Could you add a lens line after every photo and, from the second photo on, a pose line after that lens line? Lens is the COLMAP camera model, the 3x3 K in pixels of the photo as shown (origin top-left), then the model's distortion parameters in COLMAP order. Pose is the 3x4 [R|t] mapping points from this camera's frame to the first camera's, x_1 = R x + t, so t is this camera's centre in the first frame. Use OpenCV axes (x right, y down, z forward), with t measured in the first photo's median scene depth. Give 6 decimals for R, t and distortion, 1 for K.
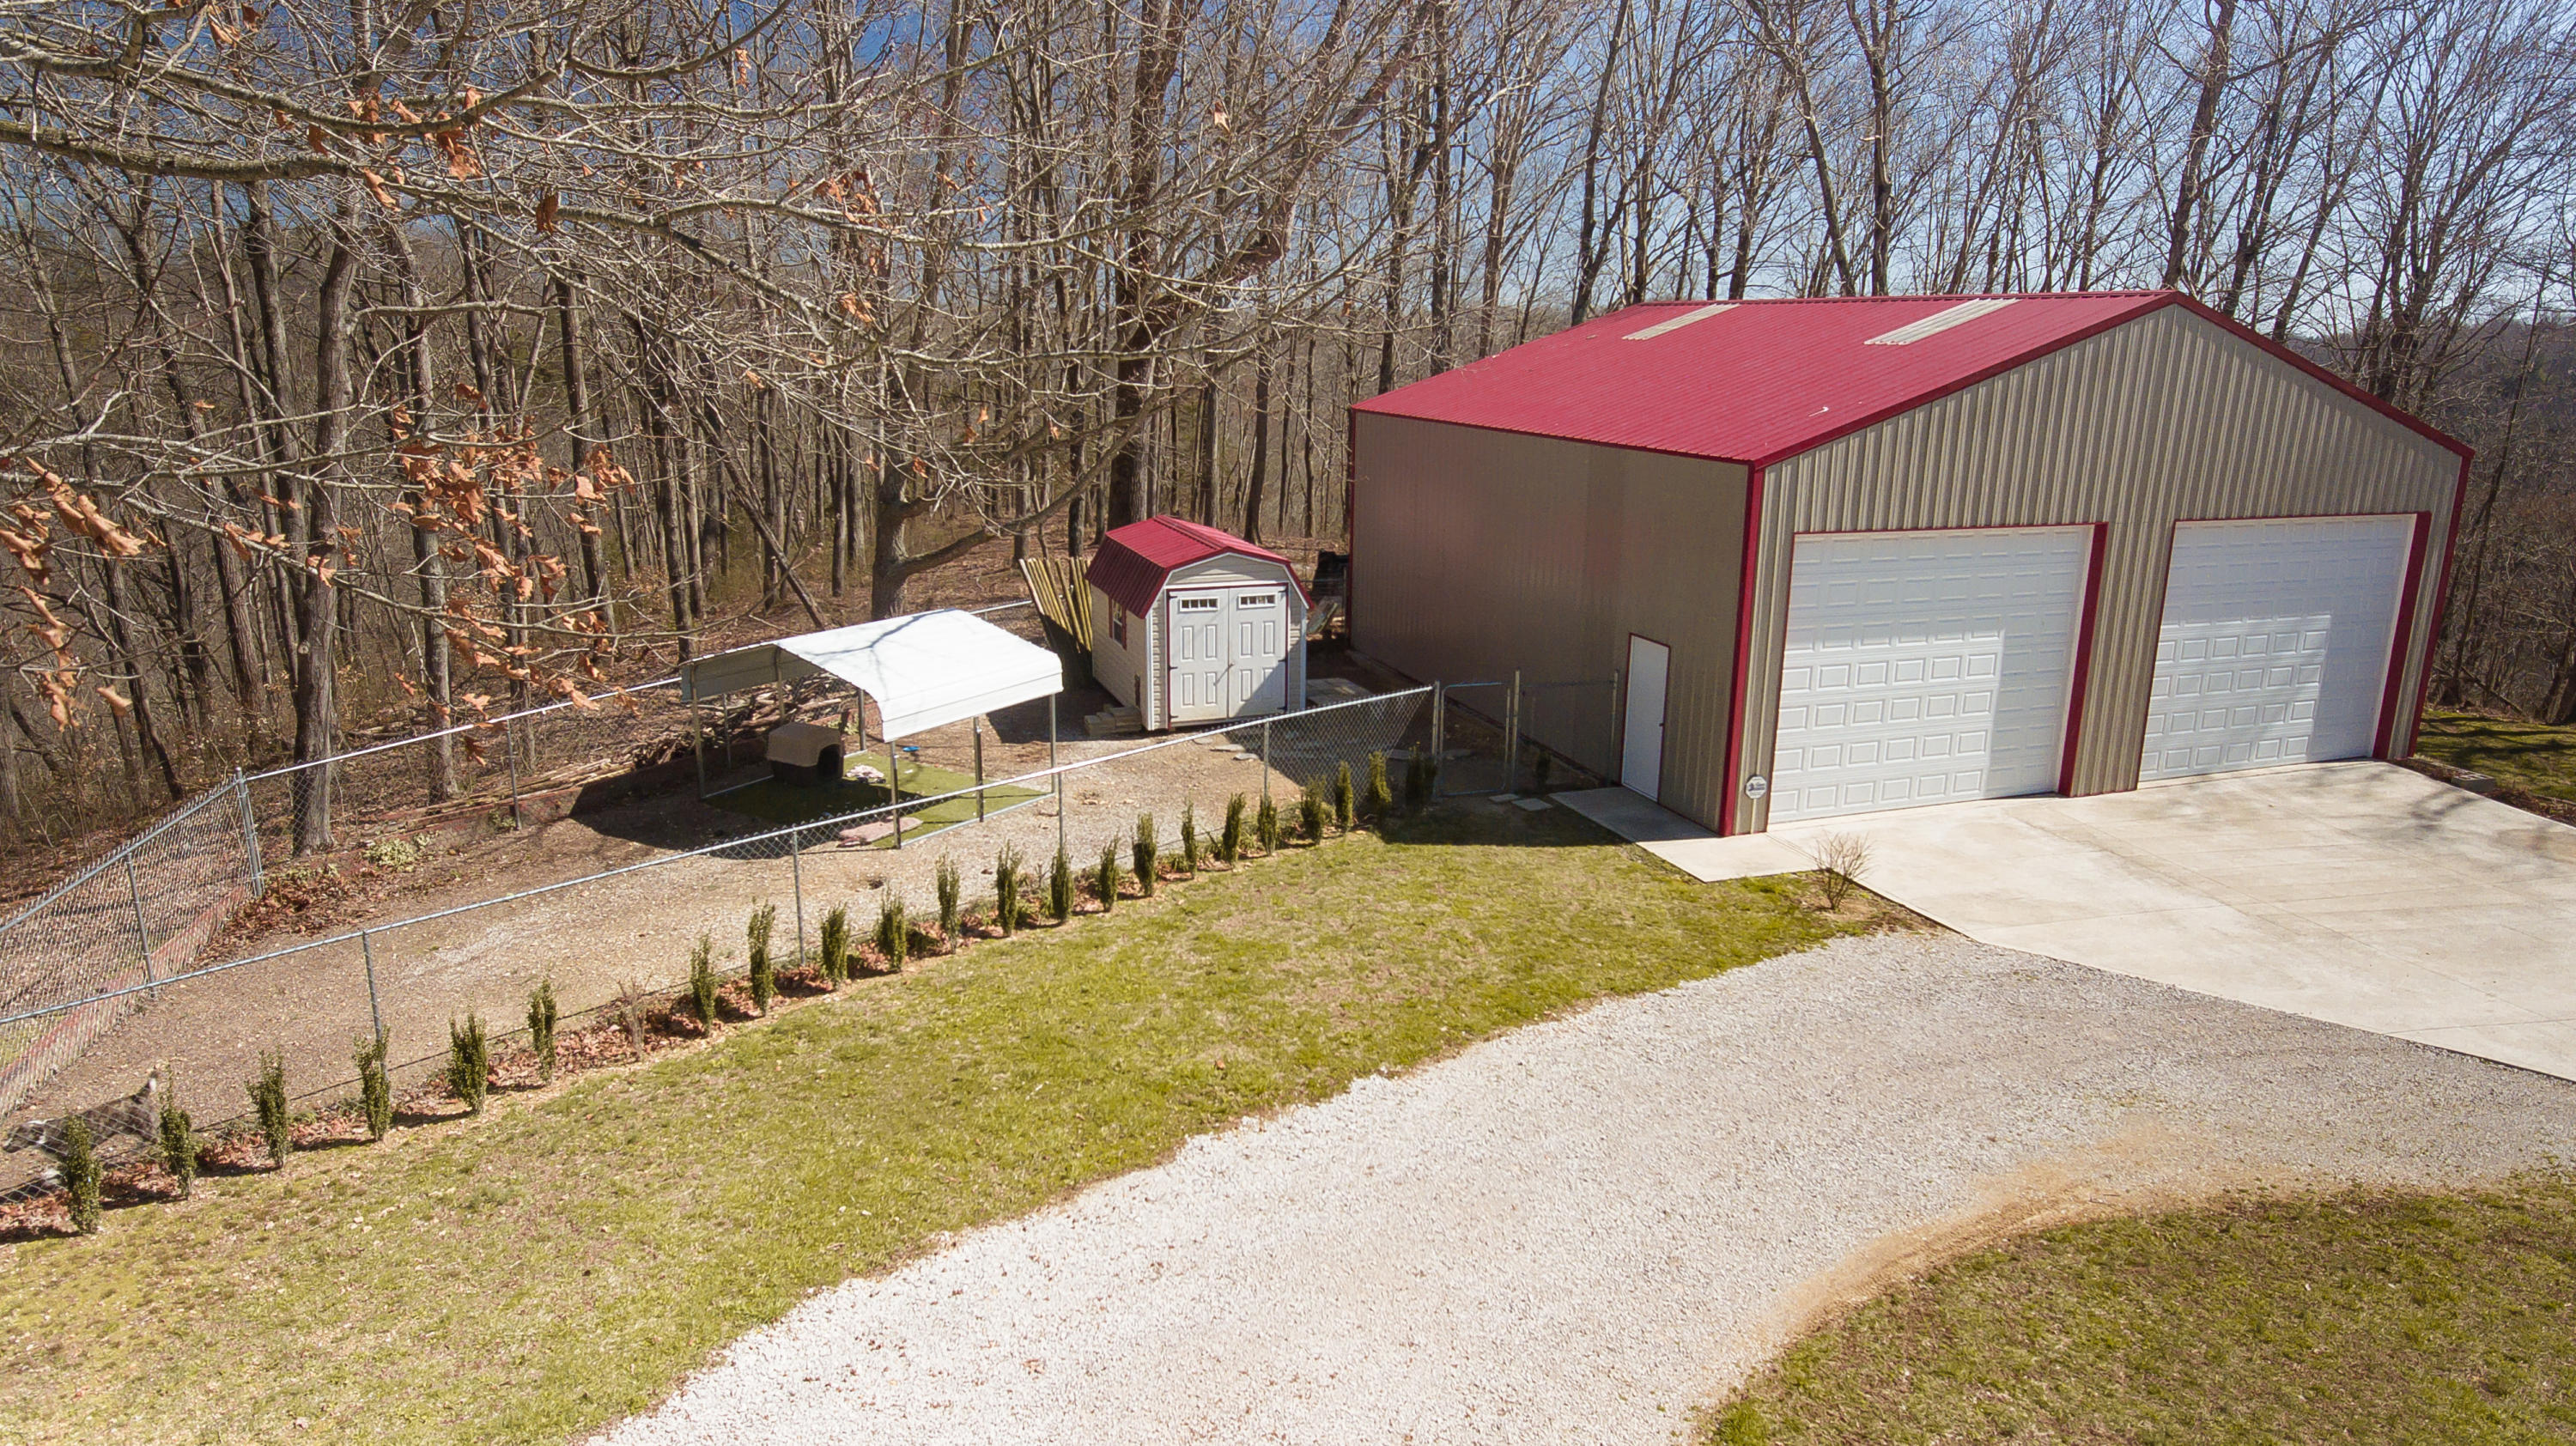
lens RADIAL K [[1521.5, 0, 1302.5], [0, 1521.5, 718.8], [0, 0, 1]] dist [-0.044592, 0.032807]
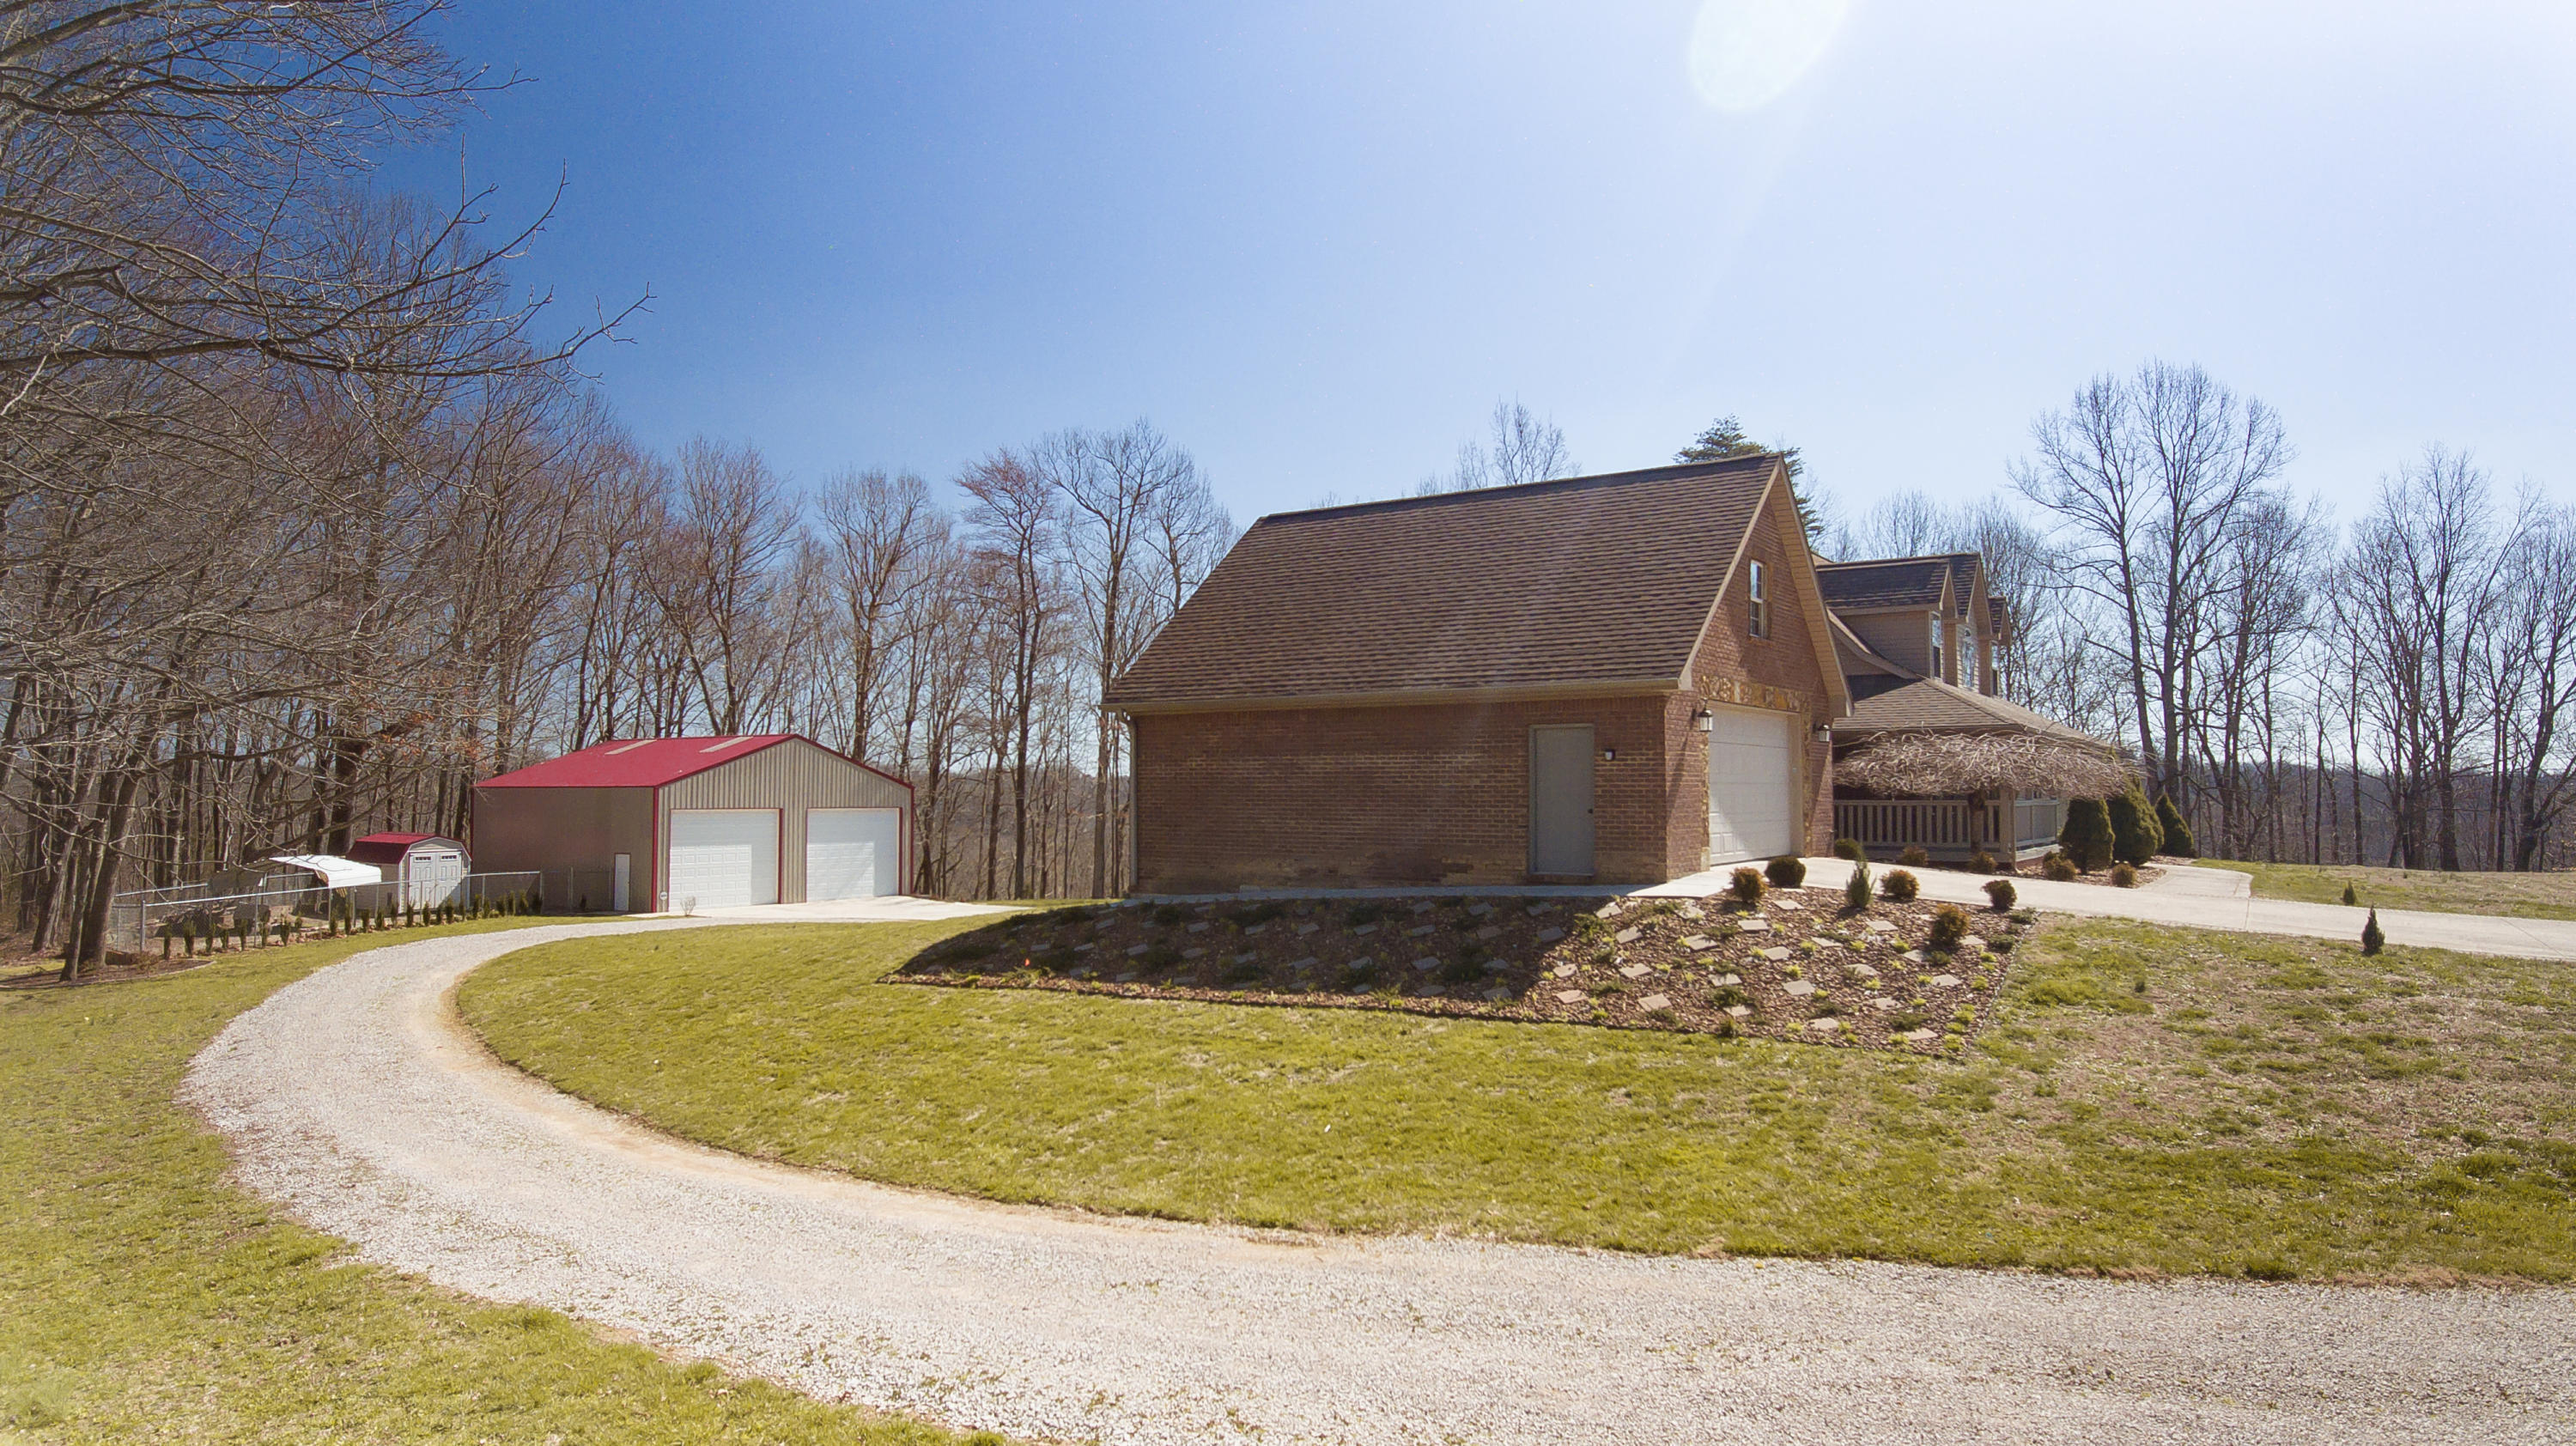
lens RADIAL K [[1521.5, 0, 1302.5], [0, 1521.5, 718.8], [0, 0, 1]] dist [-0.044592, 0.032807]
pose [[0.799741, 0.014262, 0.600176, -0.386949], [0.160034, 0.958479, -0.236023, 0.495680], [-0.578623, 0.284806, 0.764252, -1.678838]]
